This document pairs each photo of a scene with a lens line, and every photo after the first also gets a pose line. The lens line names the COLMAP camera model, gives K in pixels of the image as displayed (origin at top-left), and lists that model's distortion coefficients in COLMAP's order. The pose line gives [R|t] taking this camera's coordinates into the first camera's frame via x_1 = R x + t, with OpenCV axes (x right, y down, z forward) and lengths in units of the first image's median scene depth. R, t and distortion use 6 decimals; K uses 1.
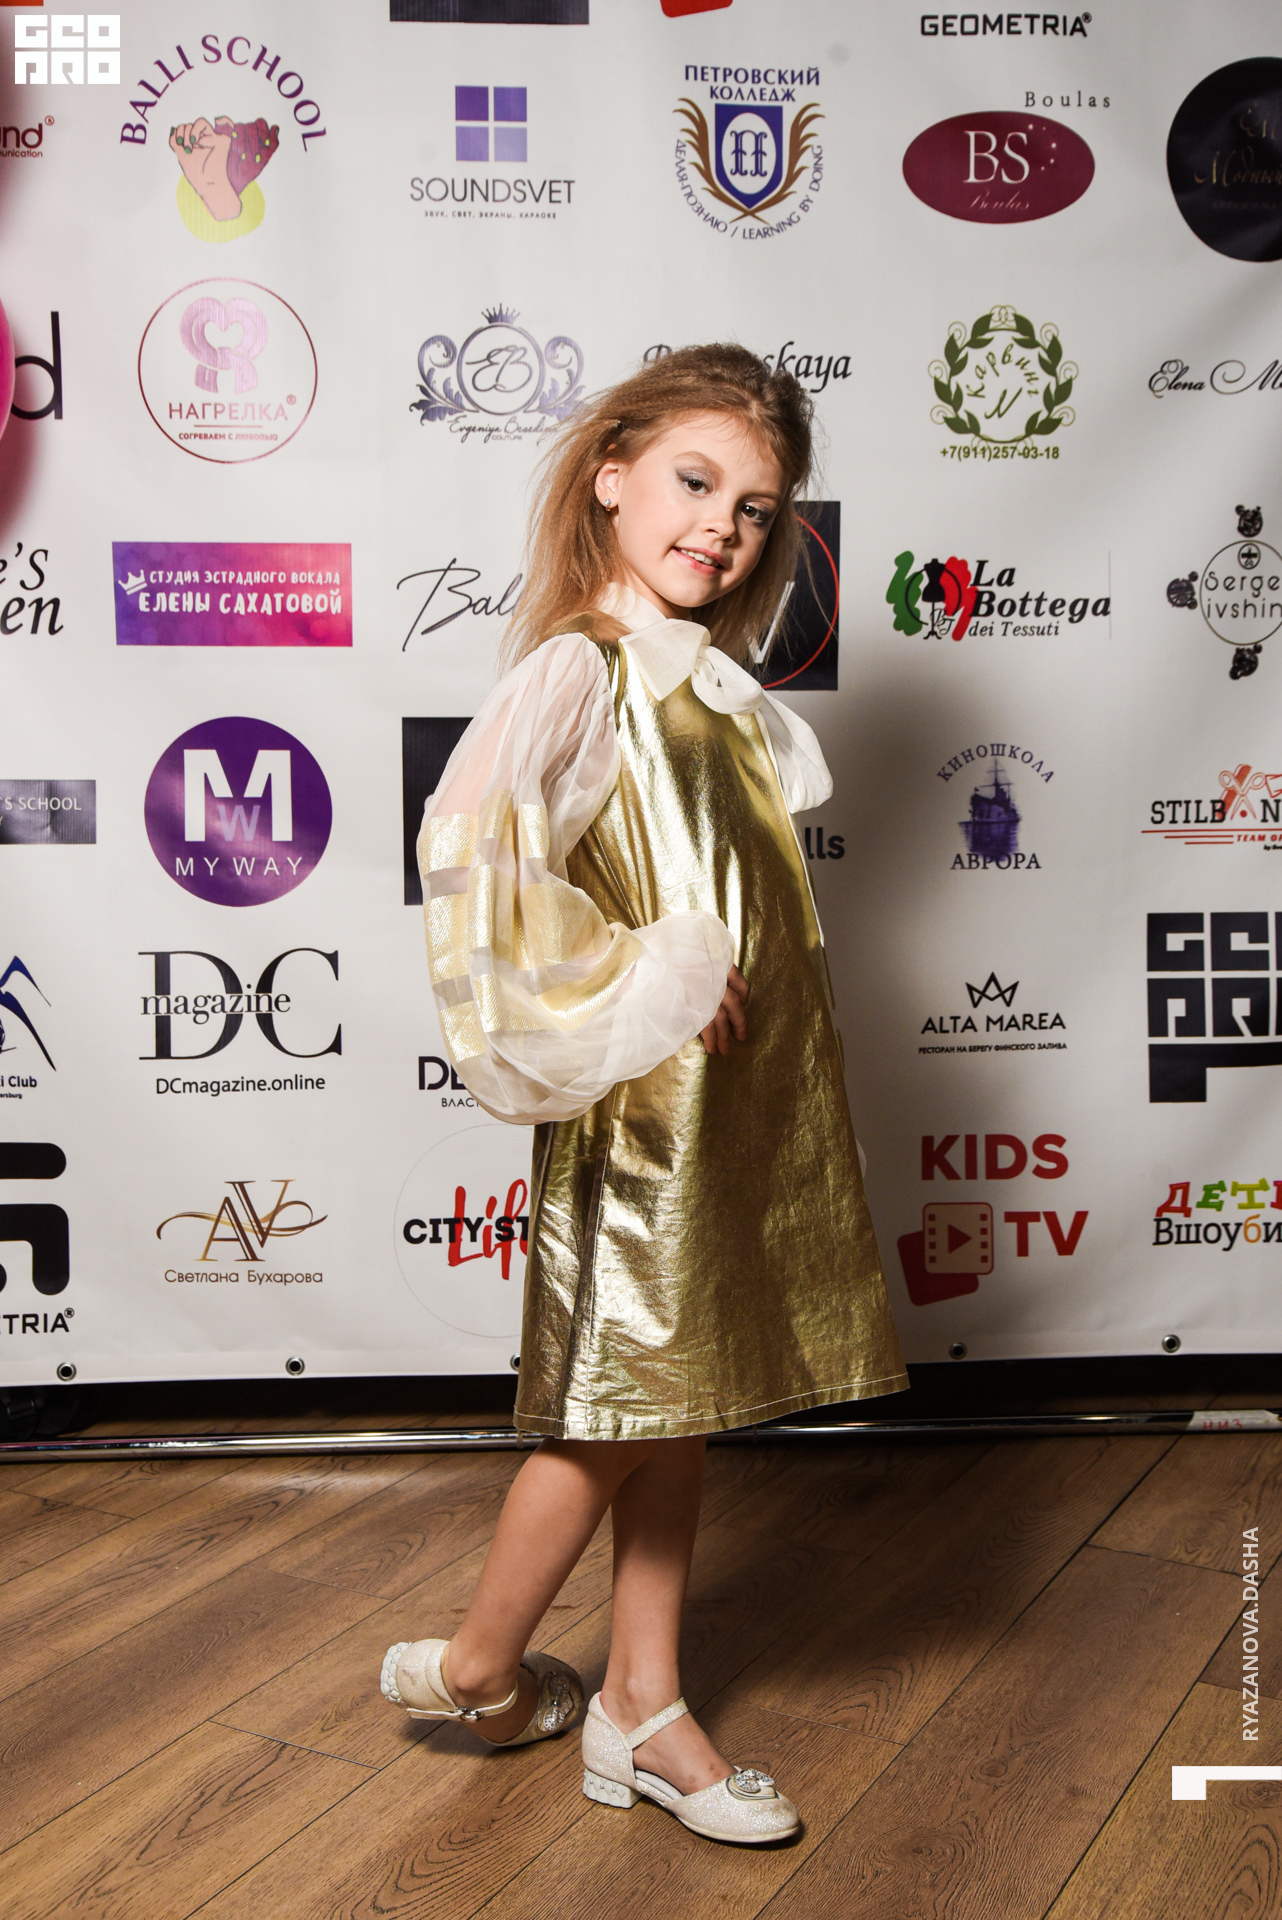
lens RADIAL K [[2195.5, 0, 665.0], [0, 2195.5, 864.1], [0, 0, 1]] dist [-0.009982, 0.173712]
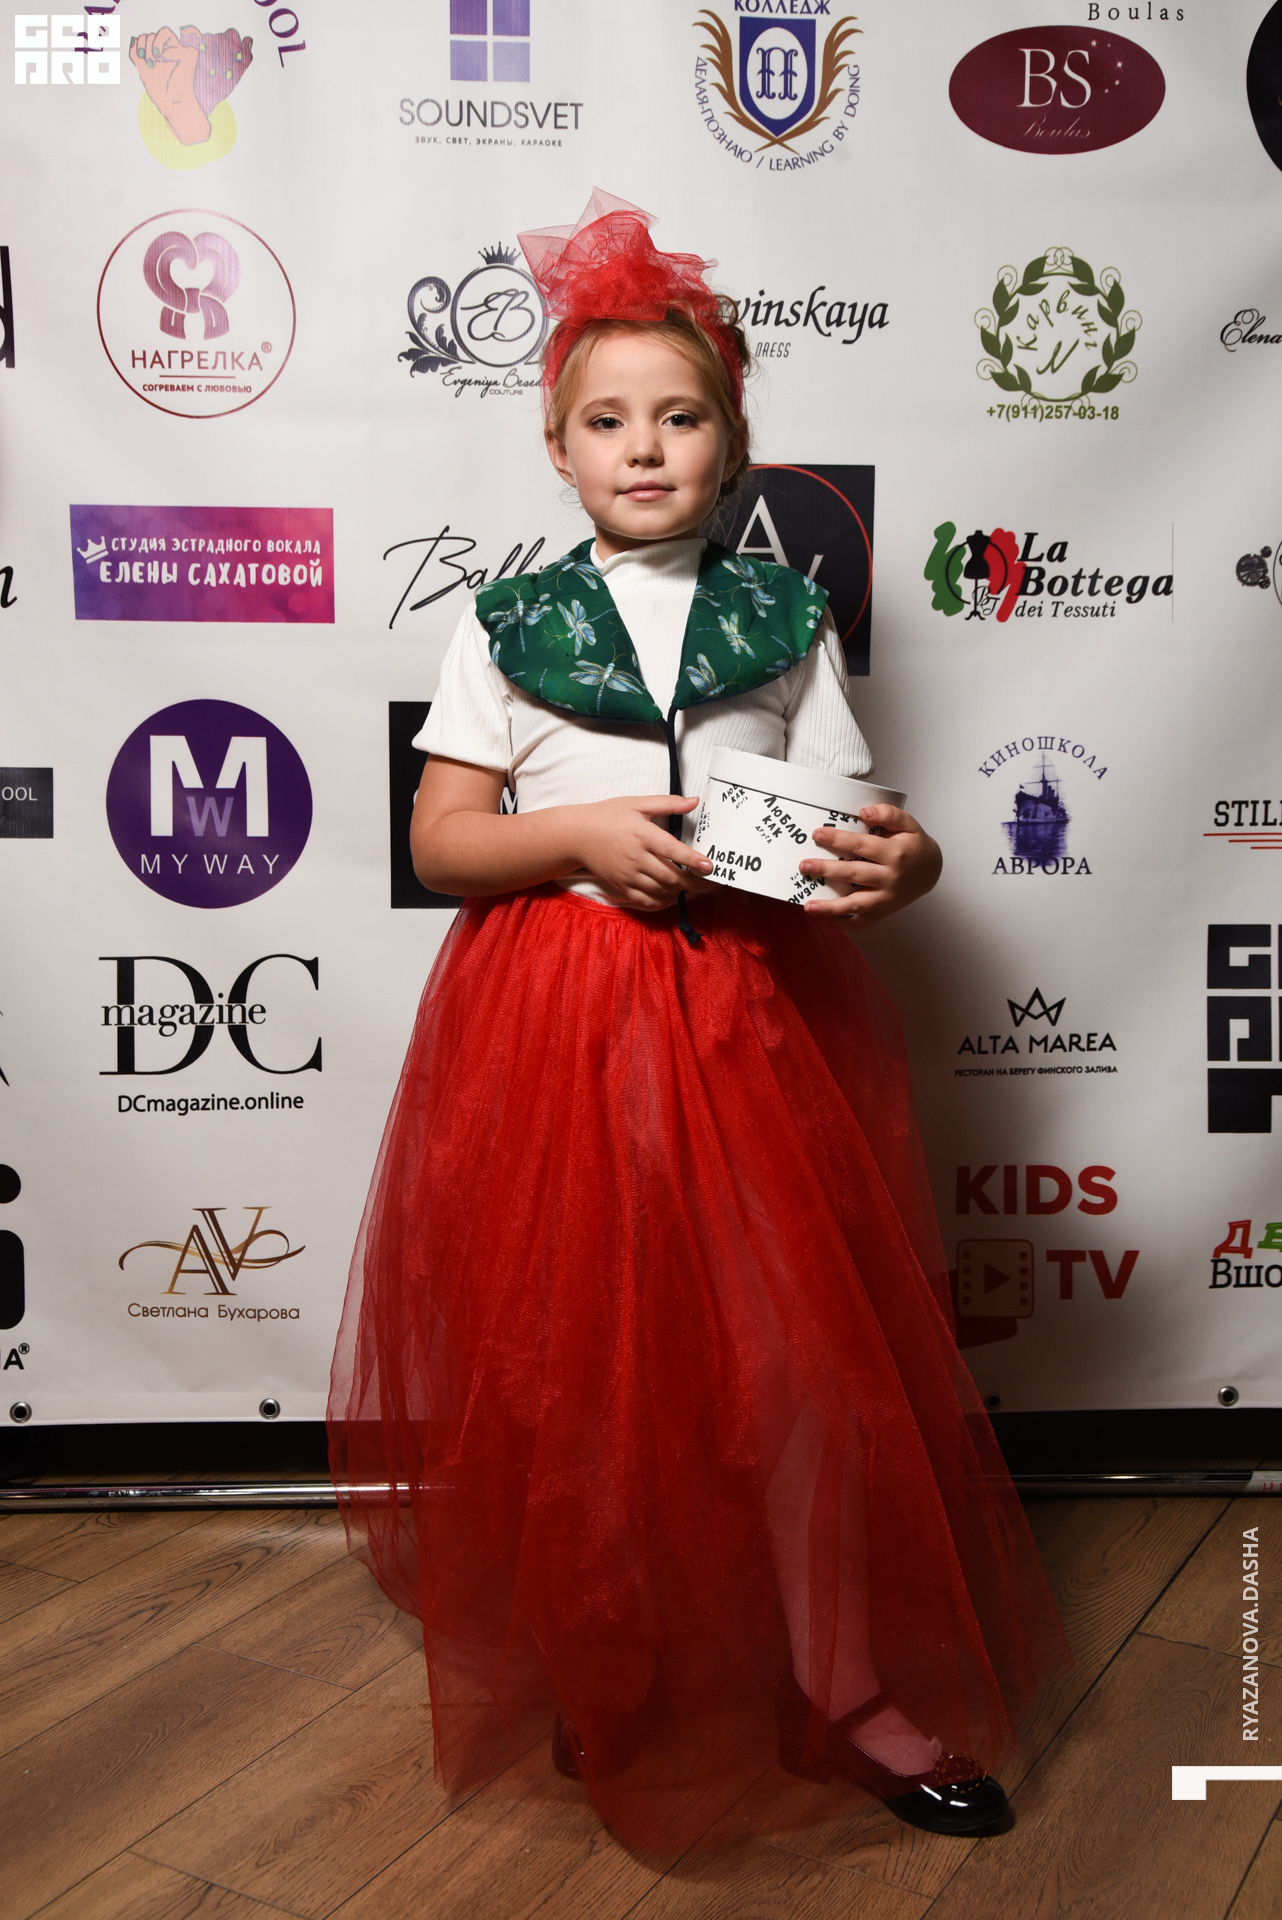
lens RADIAL K [[2050.3, 0, 666.4], [0, 2050.3, 904.7], [0, 0, 1]] dist [-0.008637, 0.172589]
pose [[0.999722, 0.009443, -0.021592, 0.014126], [-0.009047, 0.999790, 0.018378, 0.000534], [0.021761, -0.018177, 0.999598, 0.151995]]
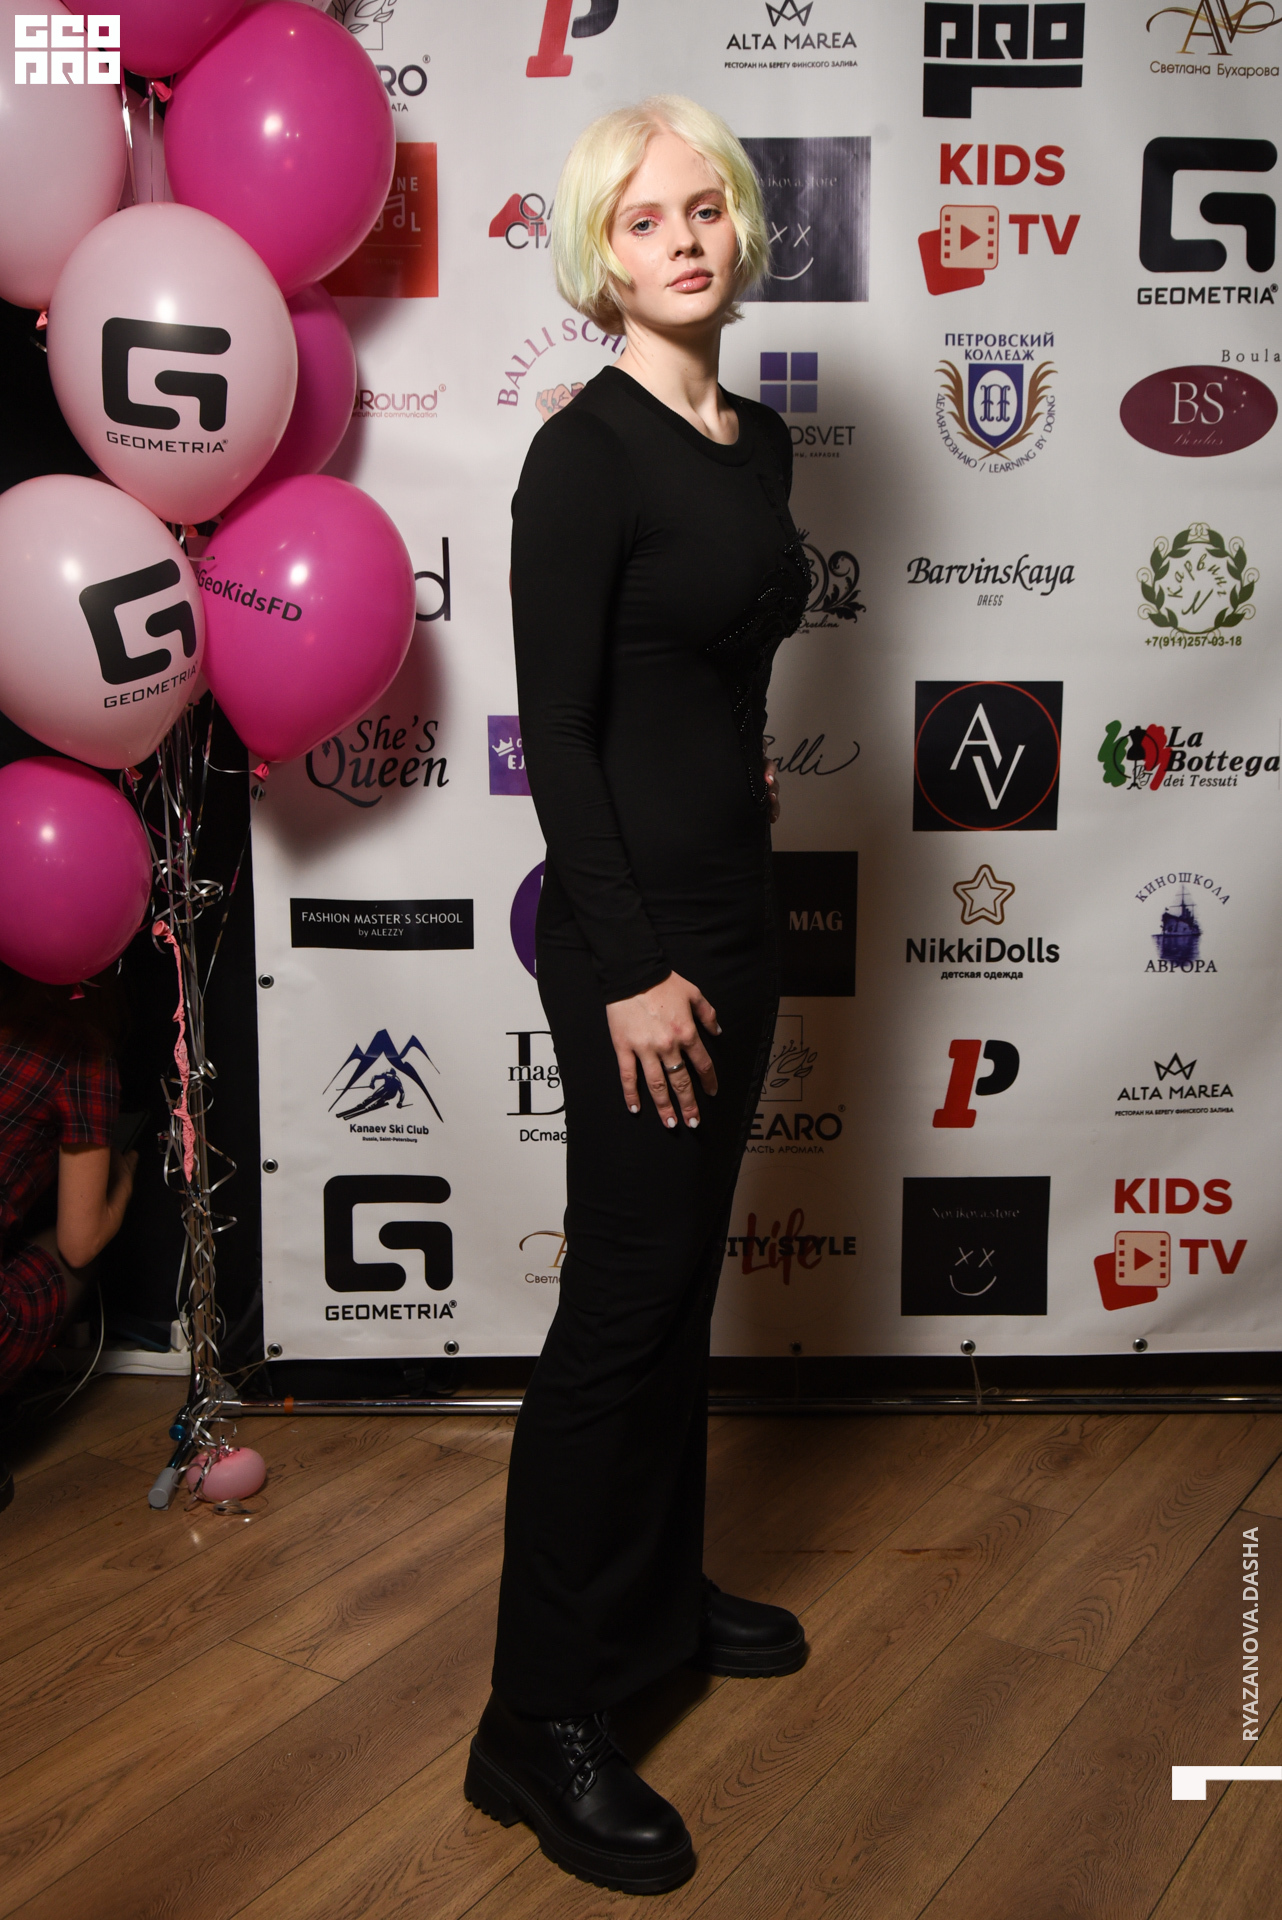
lens RADIAL K [[2031.5, 0, 706.2], [0, 2031.5, 914.2], [0, 0, 1]] dist [-0.023946, 0.150072]
pose [[0.998171, 0.011696, -0.059305, -0.052670], [-0.006713, 0.996482, 0.083536, -0.128608], [0.060073, -0.082985, 0.994738, -0.170969]]
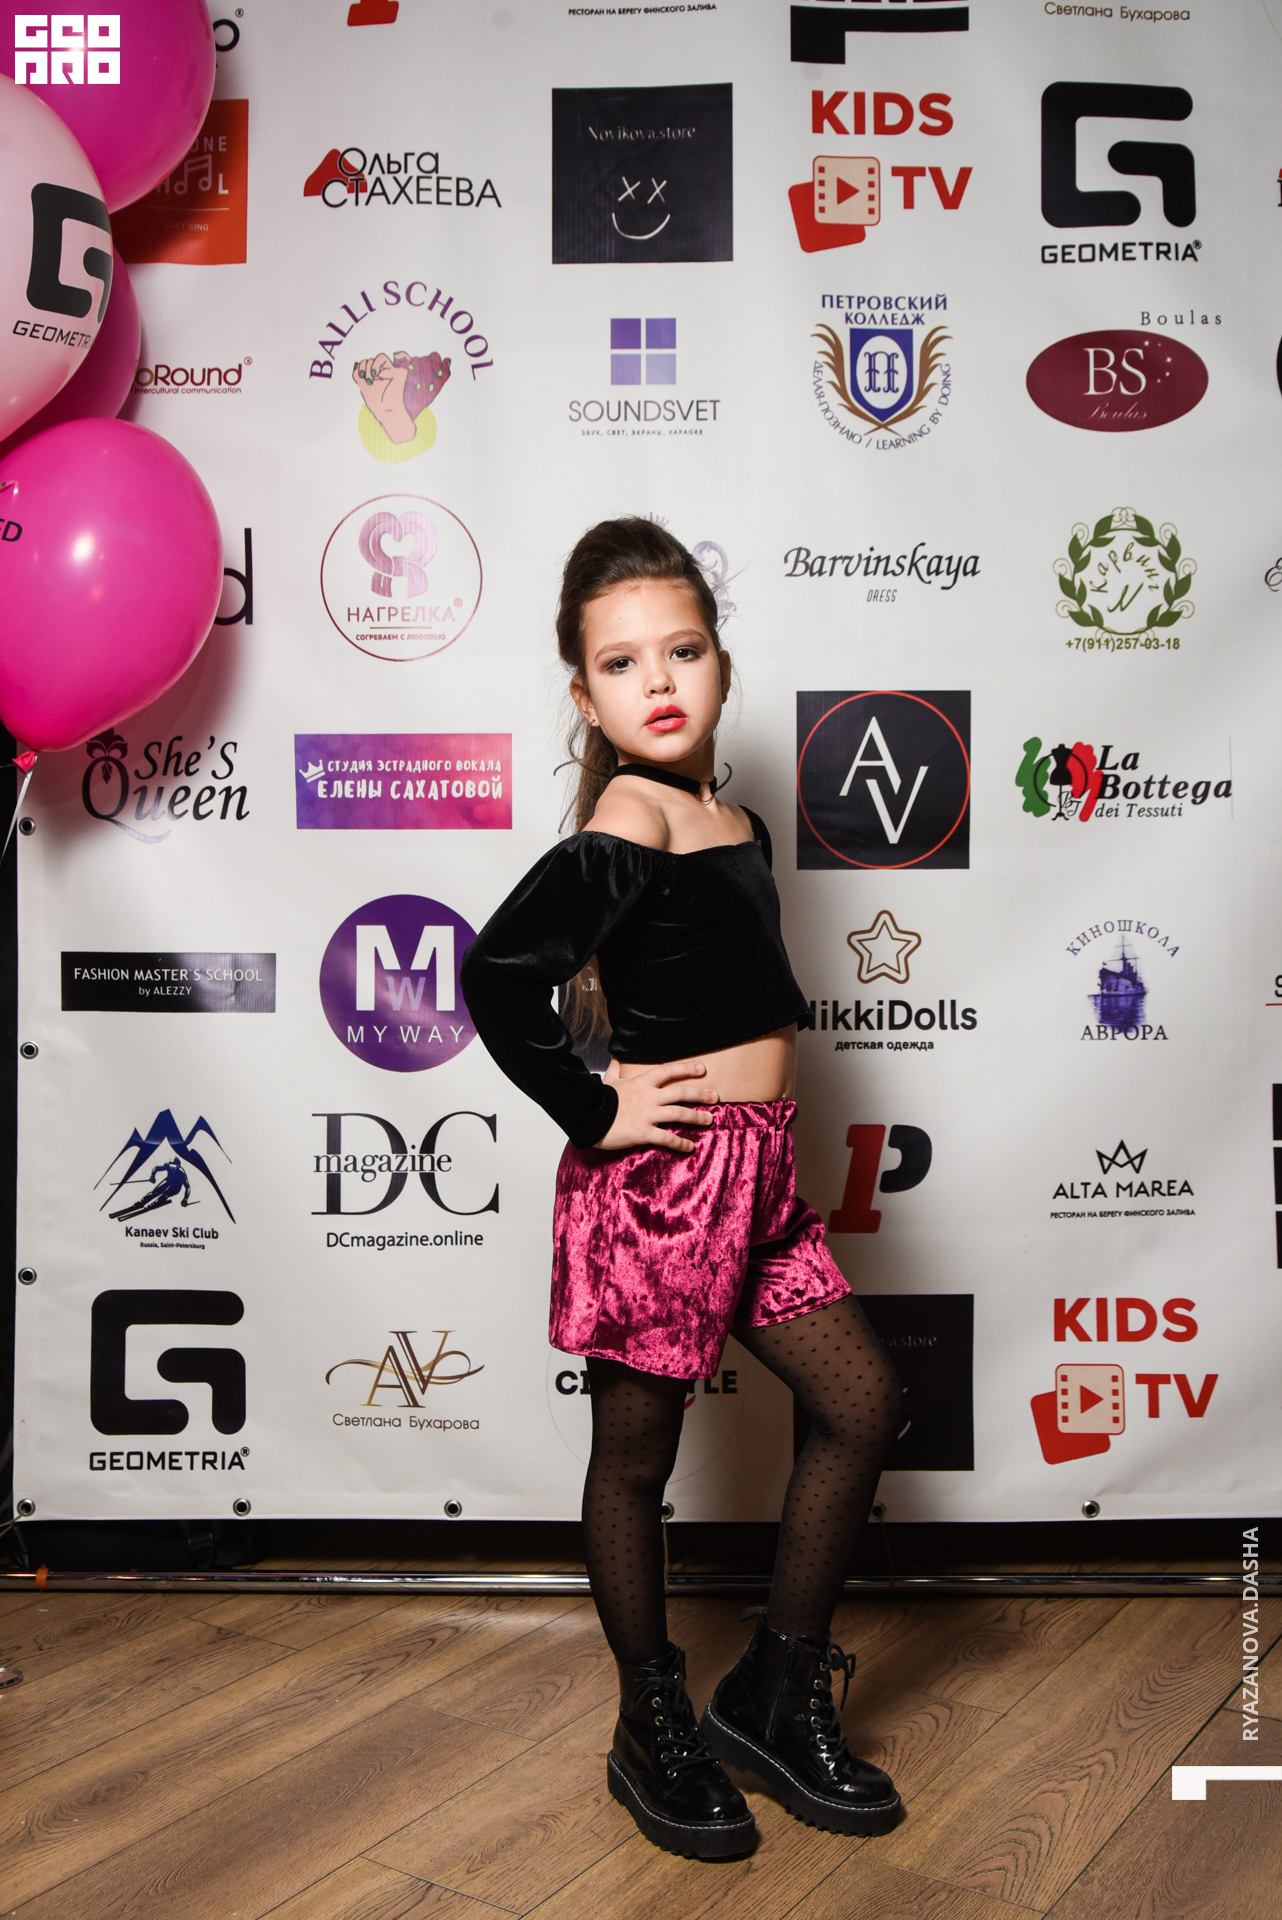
lens RADIAL K [[1952.7, 0, 632.7], [0, 1952.7, 913.7], [0, 0, 1]] dist [-0.061878, 0.116707]
pose [[0.995984, -0.001243, -0.089523, 0.001519], [-0.005068, 0.997518, -0.070232, 0.008641], [0.089388, 0.070404, 0.993505, 0.060835]]
